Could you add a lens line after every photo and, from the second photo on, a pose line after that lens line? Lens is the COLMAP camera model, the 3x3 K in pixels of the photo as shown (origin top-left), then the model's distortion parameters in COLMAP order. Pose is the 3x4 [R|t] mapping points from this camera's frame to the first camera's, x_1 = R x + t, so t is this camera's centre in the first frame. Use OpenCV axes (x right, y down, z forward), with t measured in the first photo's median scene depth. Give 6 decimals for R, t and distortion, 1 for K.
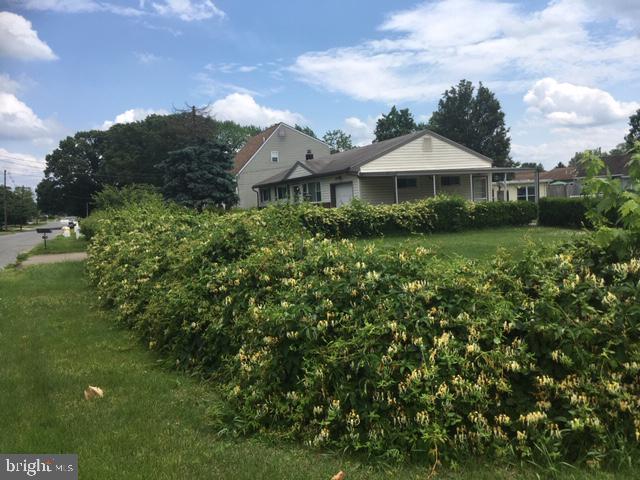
lens RADIAL K [[550.9, 0, 319.7], [0, 550.9, 240.0], [0, 0, 1]] dist [0.069774, -0.077154]
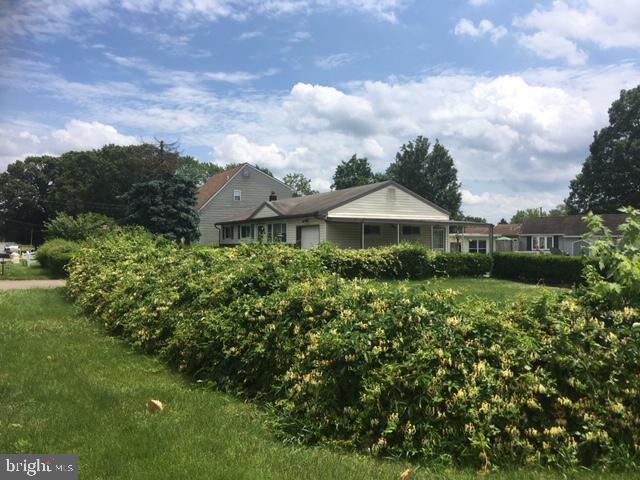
lens RADIAL K [[550.9, 0, 318.7], [0, 550.9, 236.1], [0, 0, 1]] dist [0.069774, -0.077154]
pose [[0.994201, 0.060464, 0.088925, -0.164189], [-0.052953, 0.995014, -0.084518, 0.011399], [-0.093592, 0.079319, 0.992446, -0.129214]]
